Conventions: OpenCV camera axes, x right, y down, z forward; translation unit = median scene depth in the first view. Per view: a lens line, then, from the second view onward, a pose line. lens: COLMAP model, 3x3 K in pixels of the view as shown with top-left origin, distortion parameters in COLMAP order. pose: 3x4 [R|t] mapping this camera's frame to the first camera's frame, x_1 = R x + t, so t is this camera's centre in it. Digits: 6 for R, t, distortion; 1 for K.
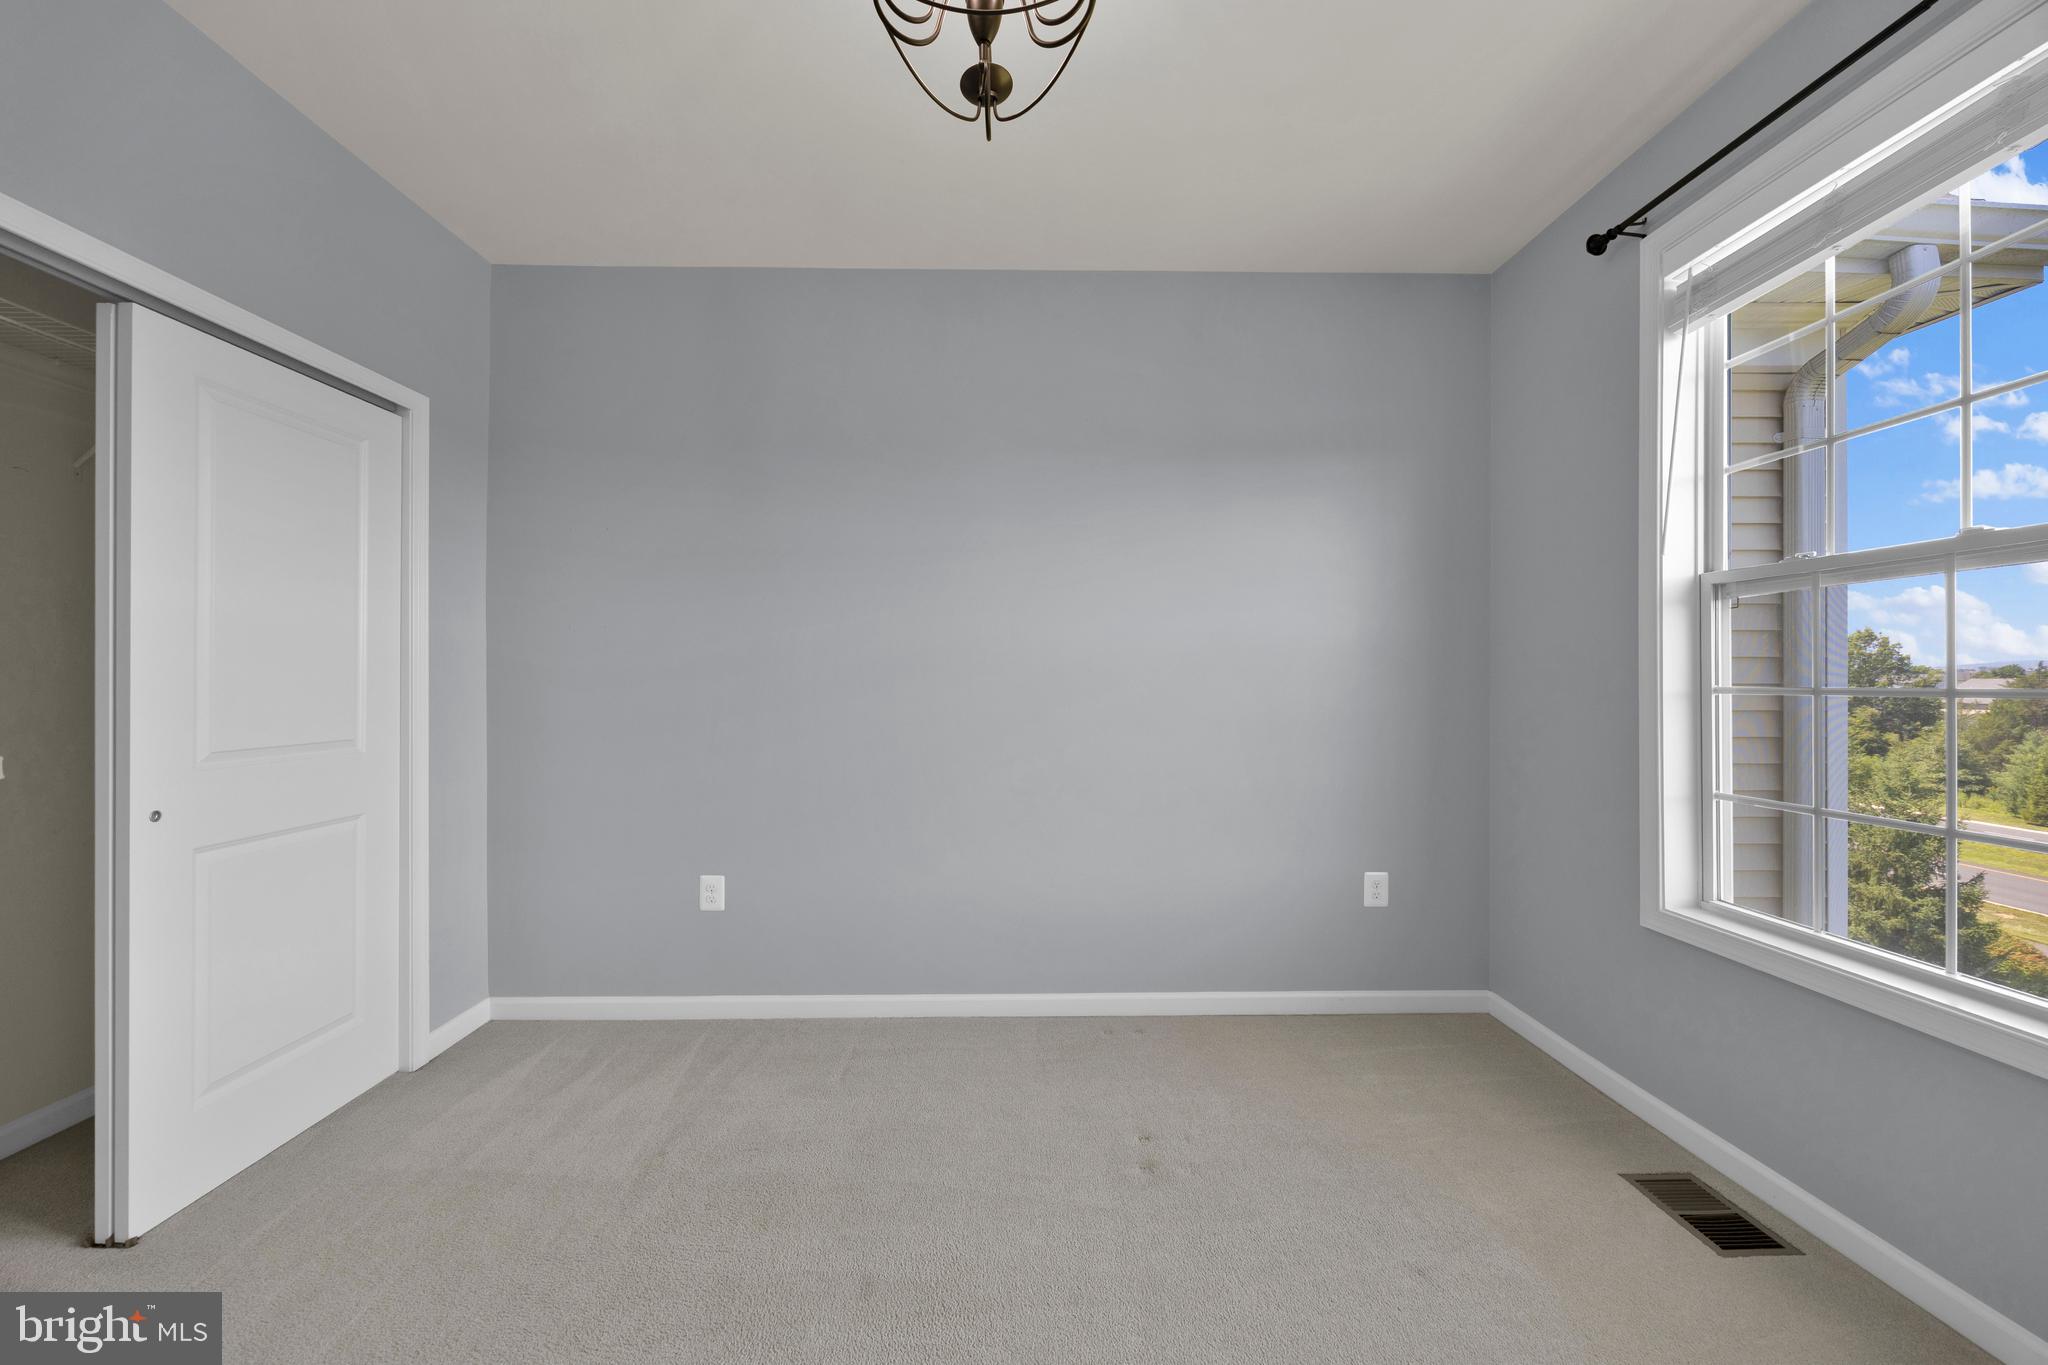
lens RADIAL K [[792.2, 0, 1013.8], [0, 792.2, 678.3], [0, 0, 1]] dist [-0.009329, 0.001886]
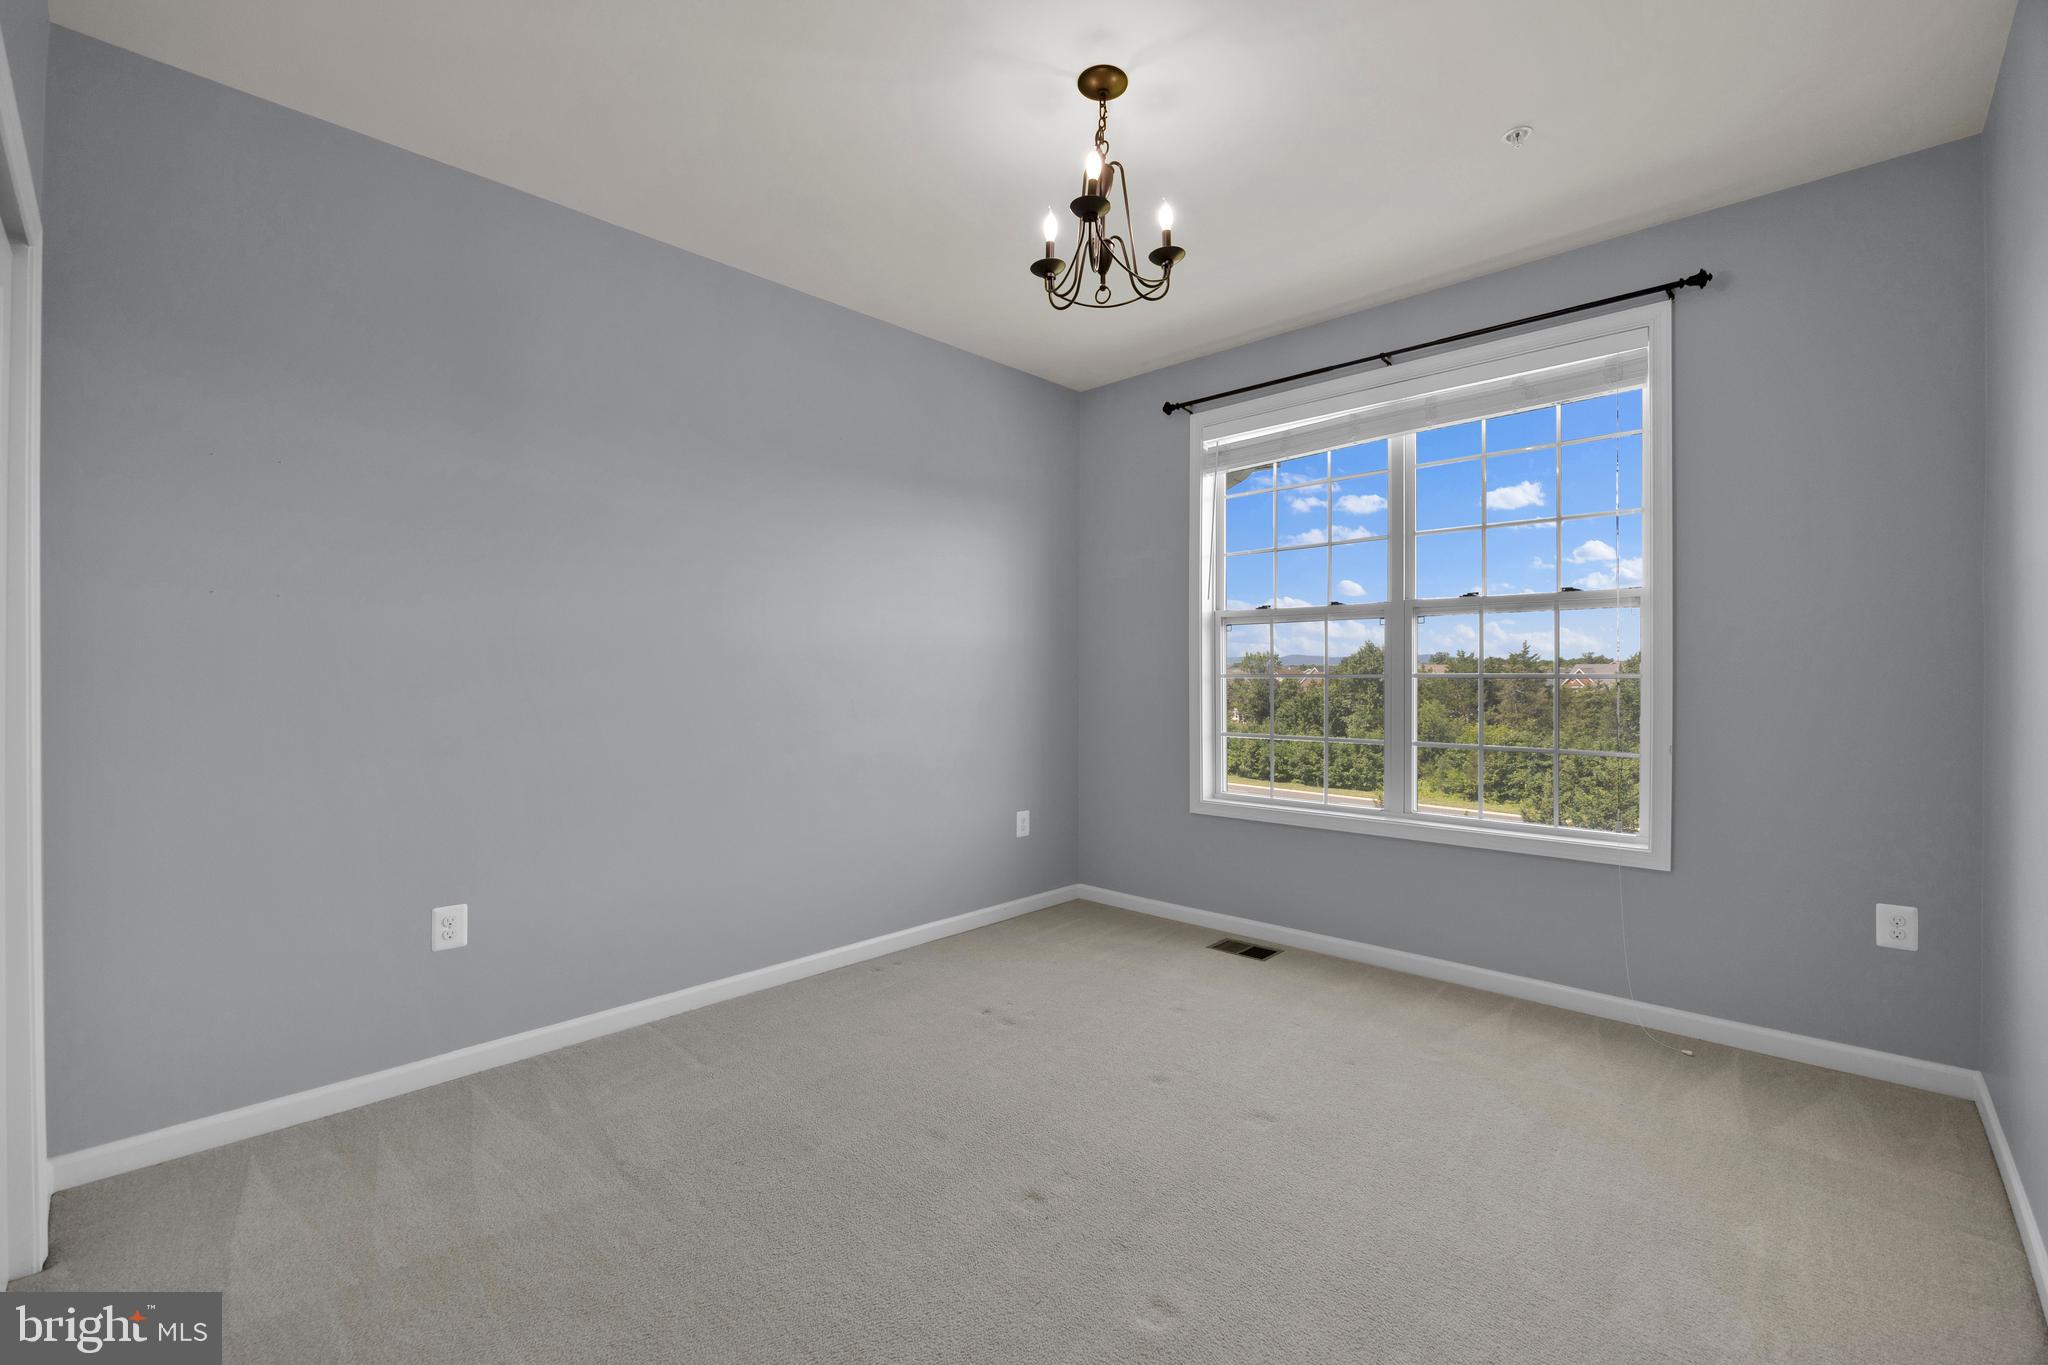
lens RADIAL K [[985.0, 0, 933.1], [0, 985.0, 682.7], [0, 0, 1]] dist [-0.009986, -0.002220]
pose [[0.698638, -0.002190, 0.715472, -0.878694], [-0.001053, 0.999991, 0.004090, 0.015654], [-0.715474, -0.003611, 0.698630, -0.079417]]
